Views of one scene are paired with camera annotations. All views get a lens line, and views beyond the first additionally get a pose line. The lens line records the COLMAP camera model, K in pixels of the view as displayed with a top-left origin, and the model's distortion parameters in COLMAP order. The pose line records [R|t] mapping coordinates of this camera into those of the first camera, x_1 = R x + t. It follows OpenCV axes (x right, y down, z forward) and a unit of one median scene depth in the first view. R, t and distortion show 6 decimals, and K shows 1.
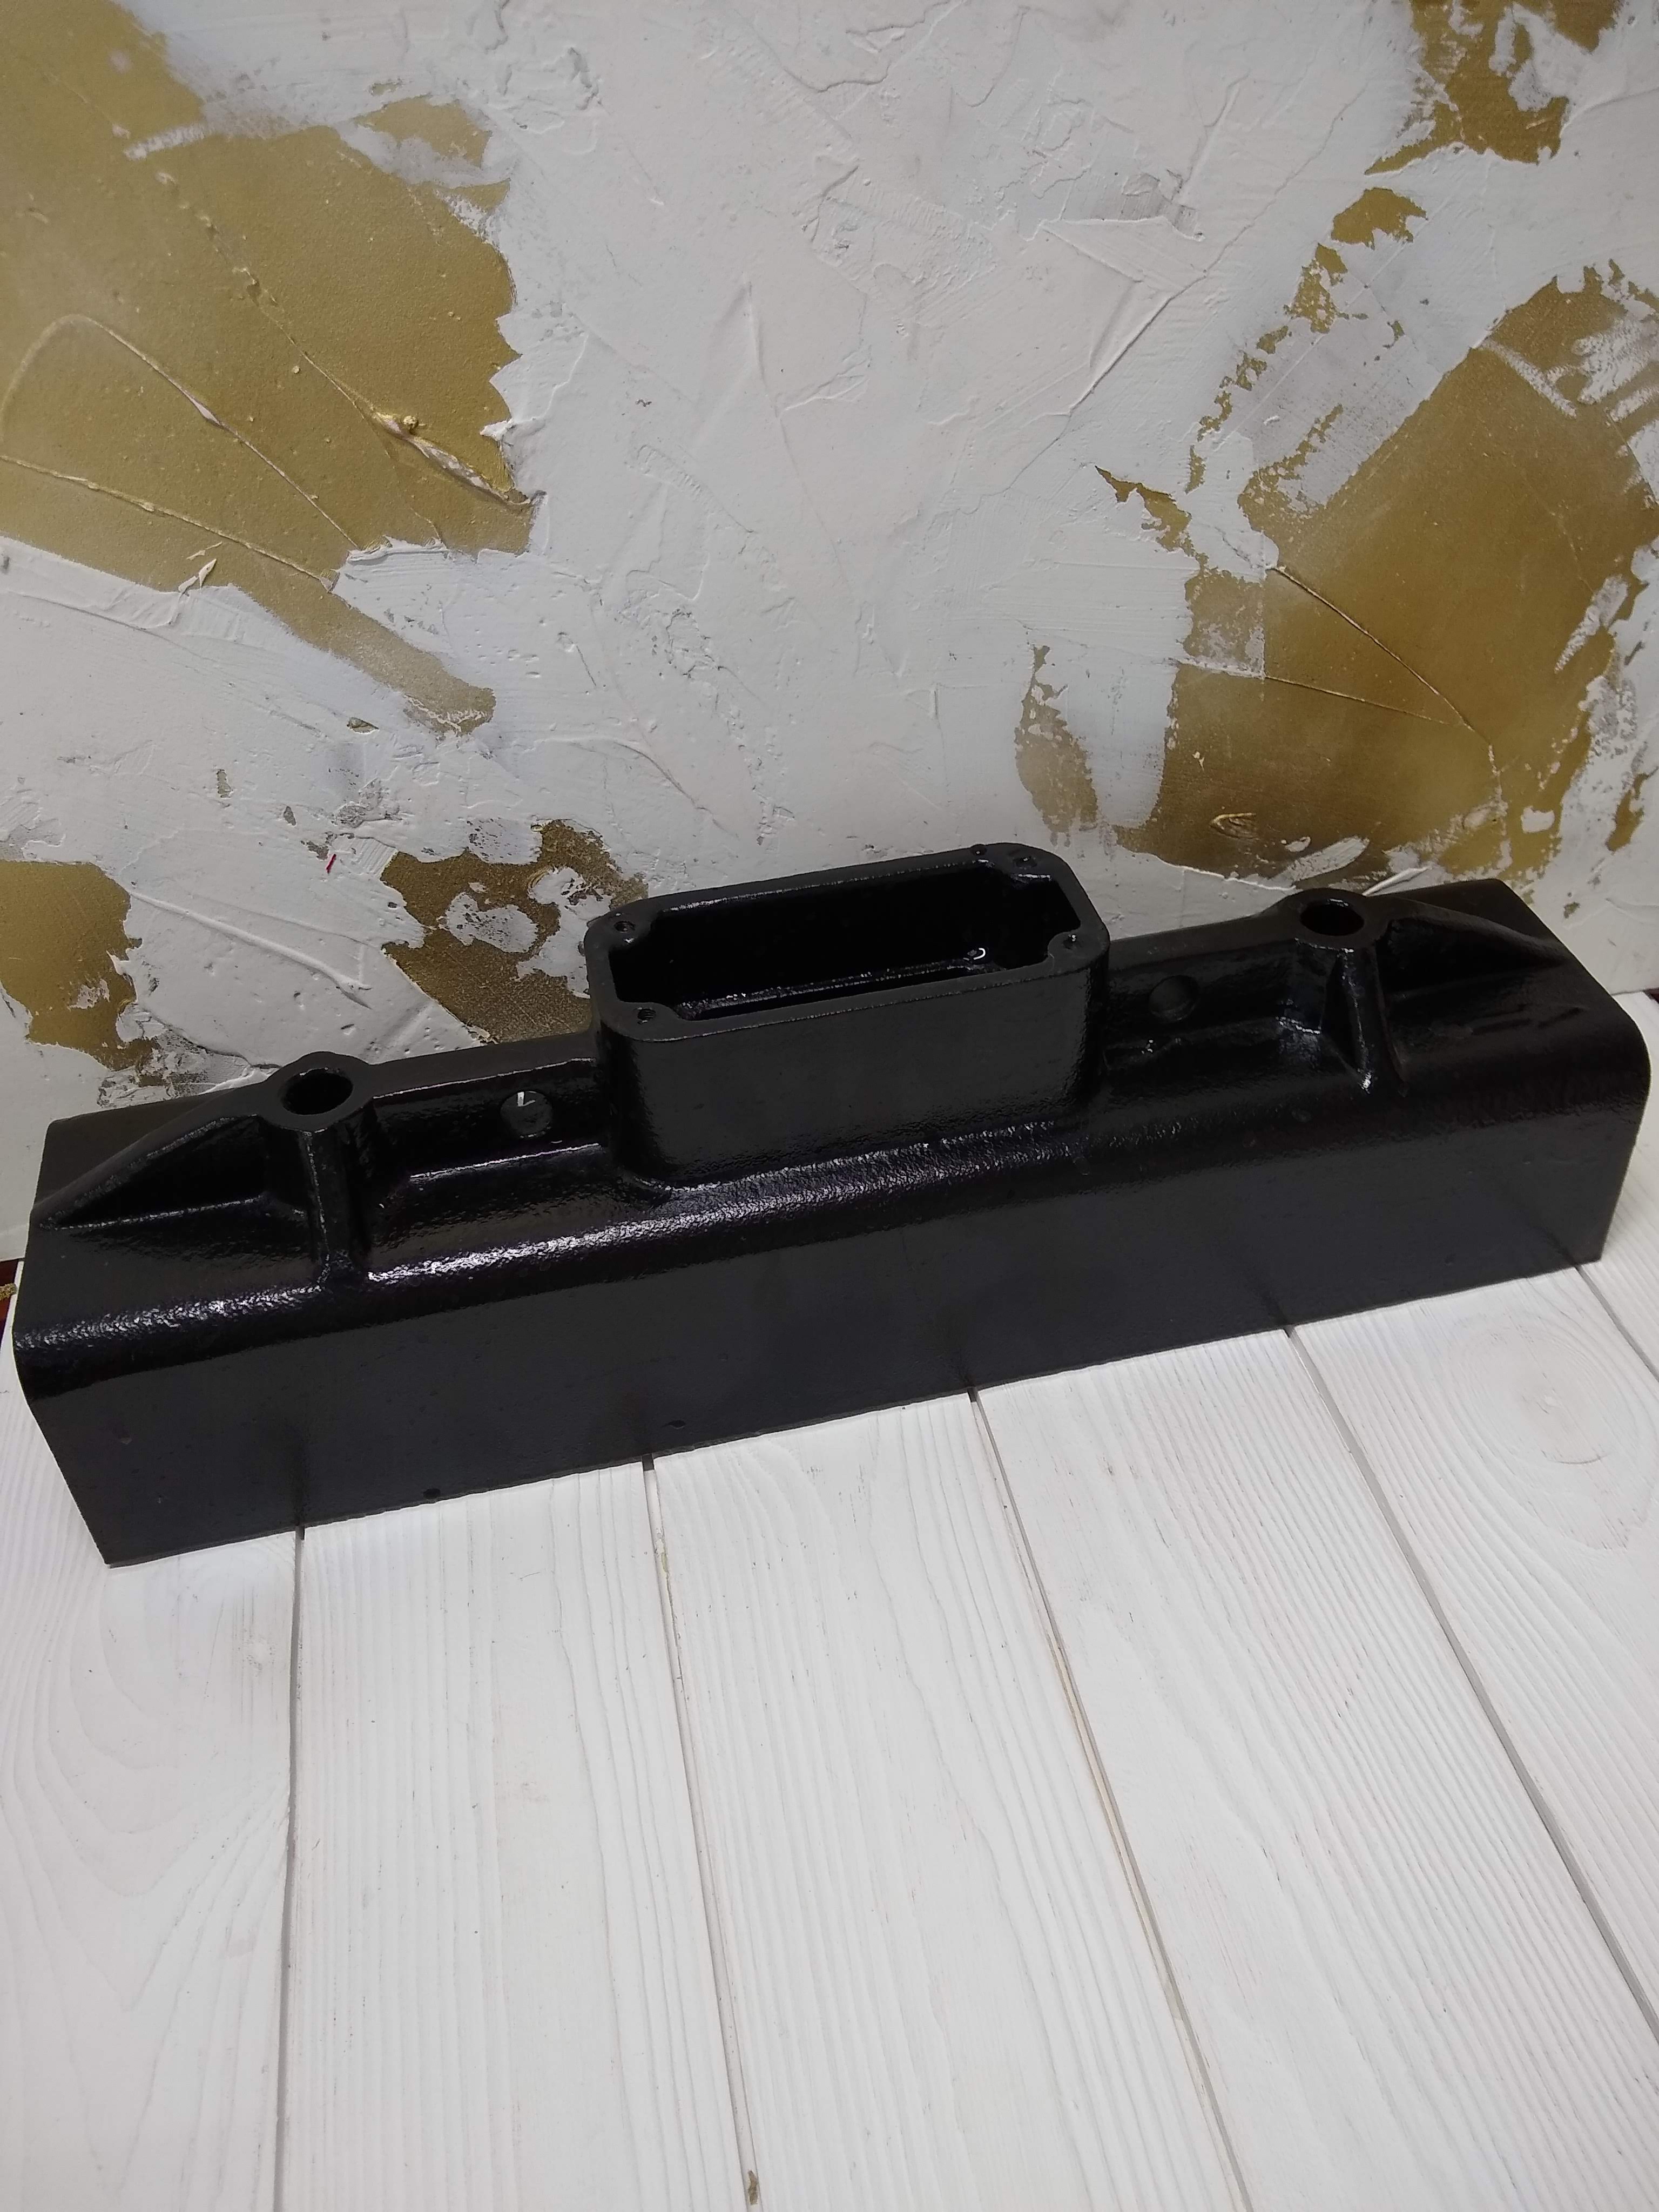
lens RADIAL K [[1846.3, 0, 839.4], [0, 1846.3, 1109.3], [0, 0, 1]] dist [-0.033503, 0.027004]
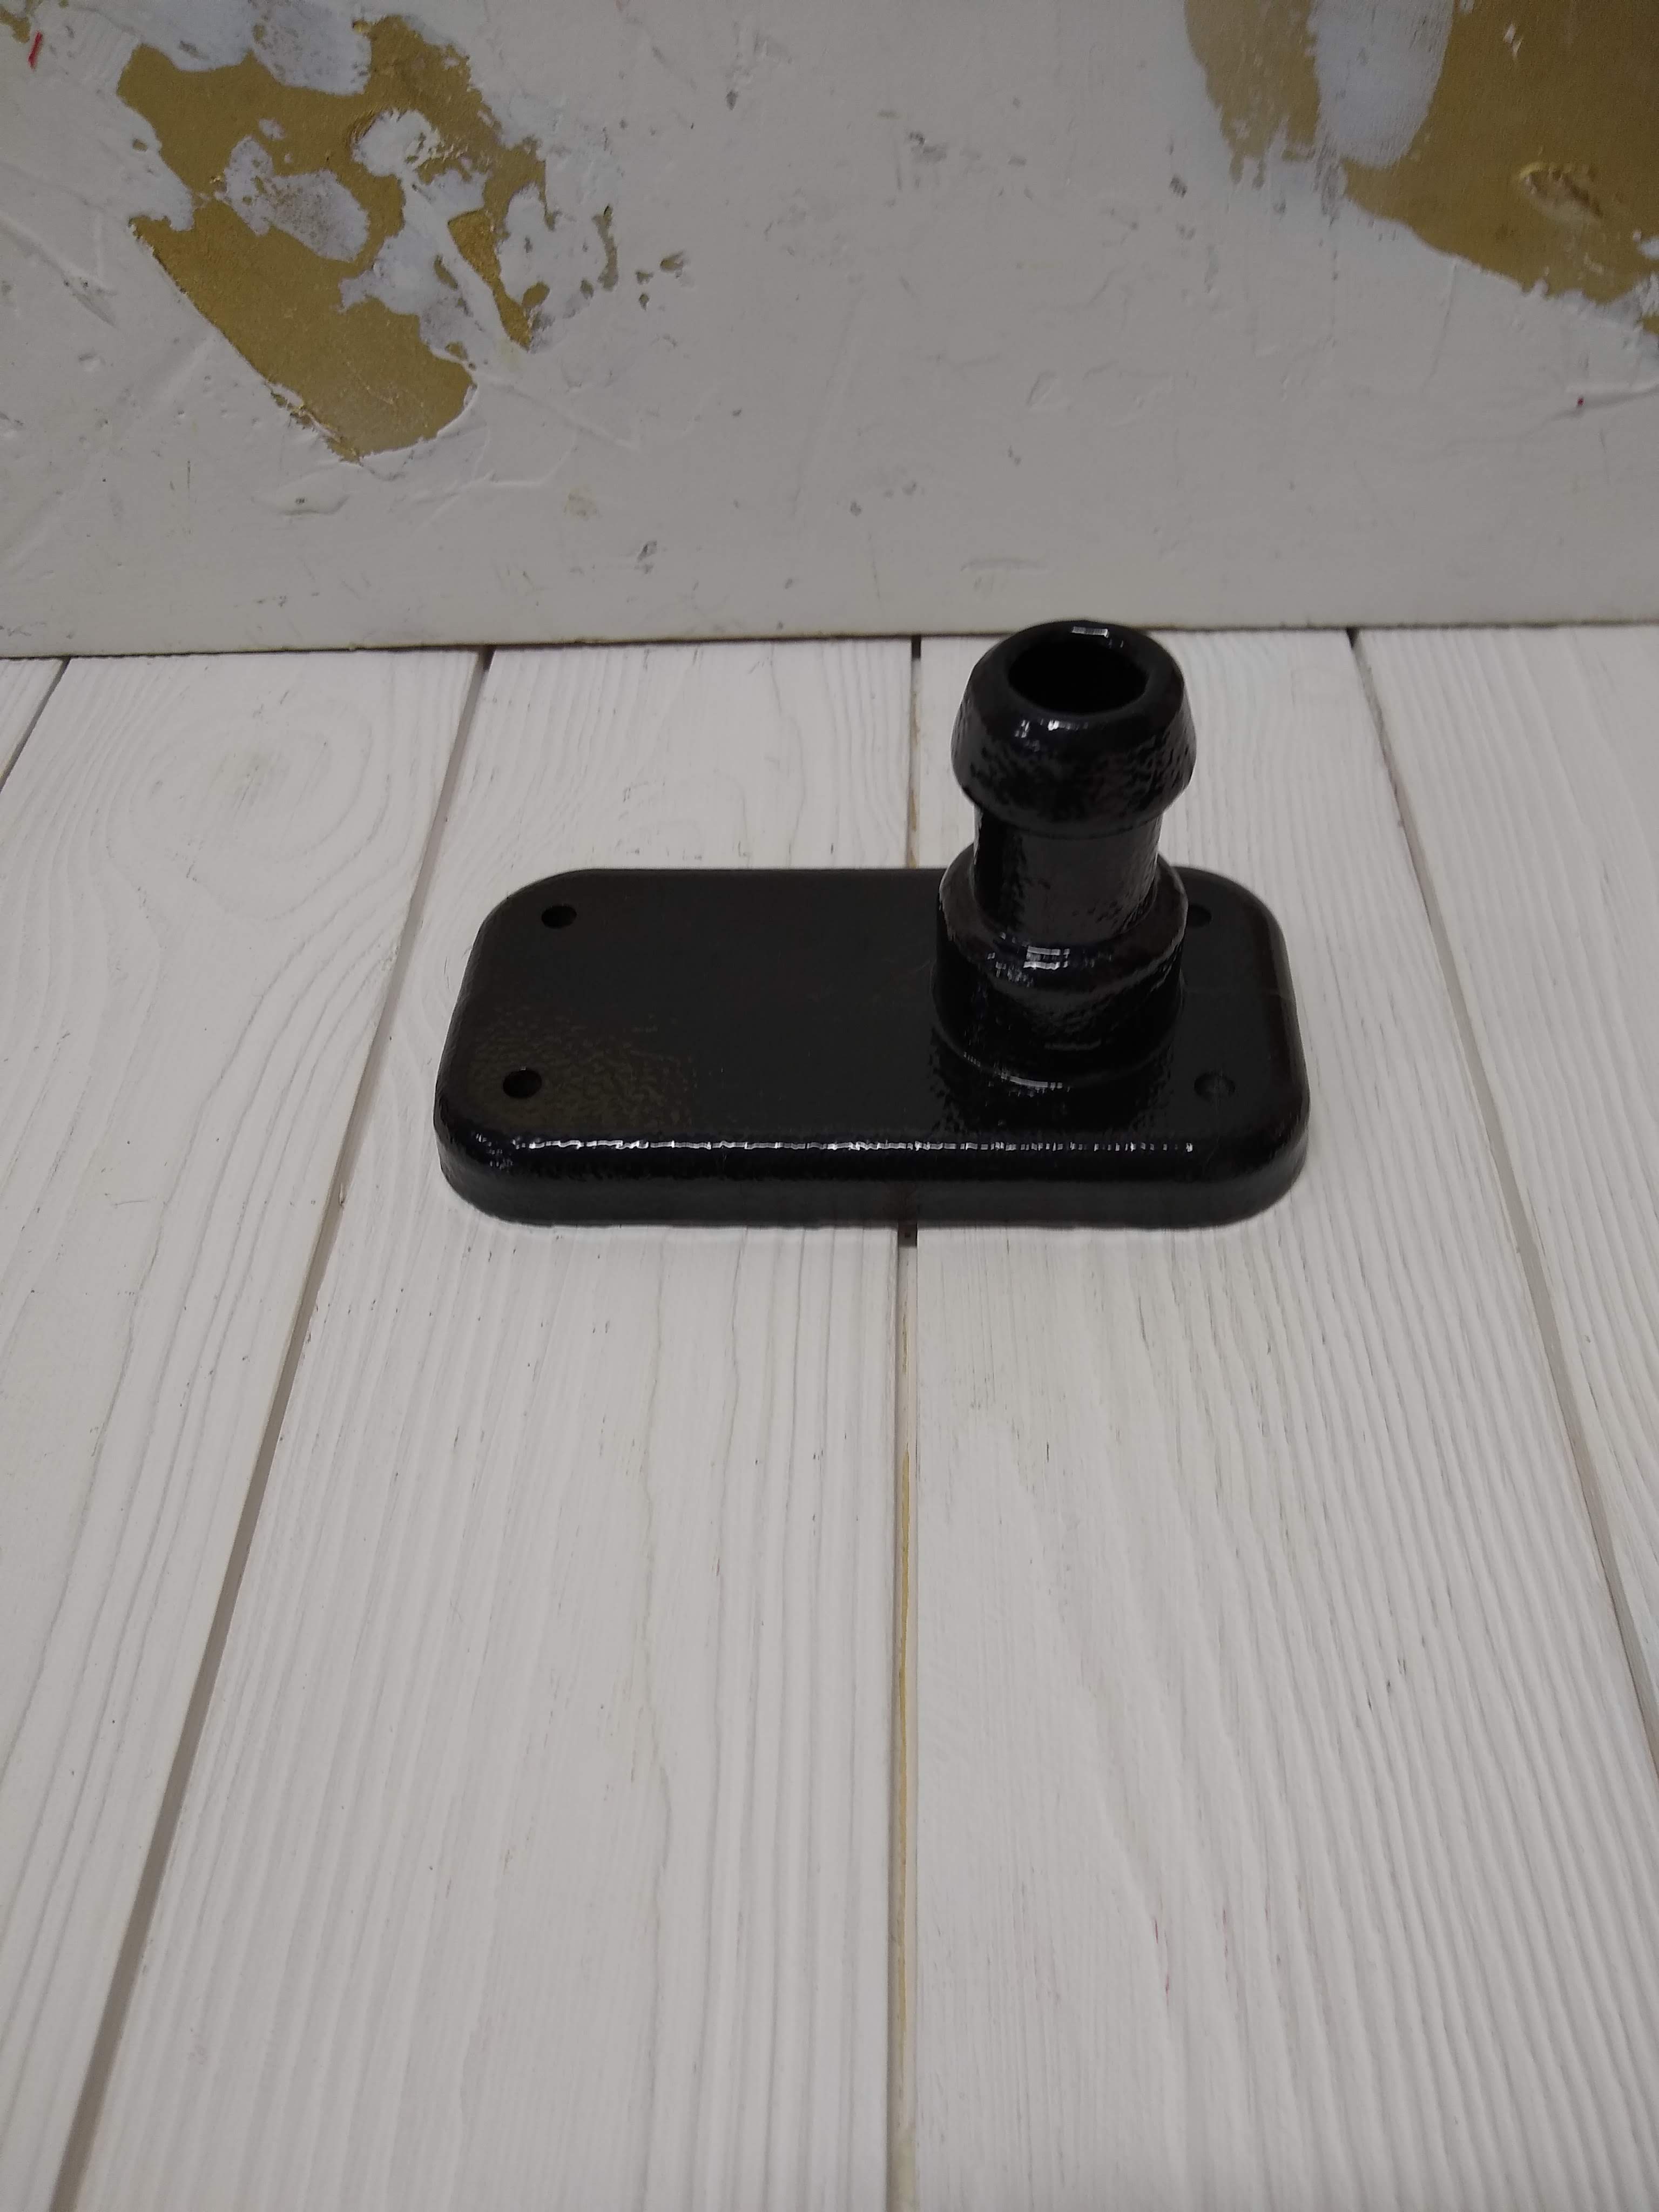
lens RADIAL K [[1846.3, 0, 823.2], [0, 1846.3, 1138.9], [0, 0, 1]] dist [-0.033503, 0.027004]
pose [[0.973911, 0.170956, -0.149234, 0.142586], [-0.145660, 0.975212, 0.166569, 0.086094], [0.174010, -0.140486, 0.974671, 0.398760]]
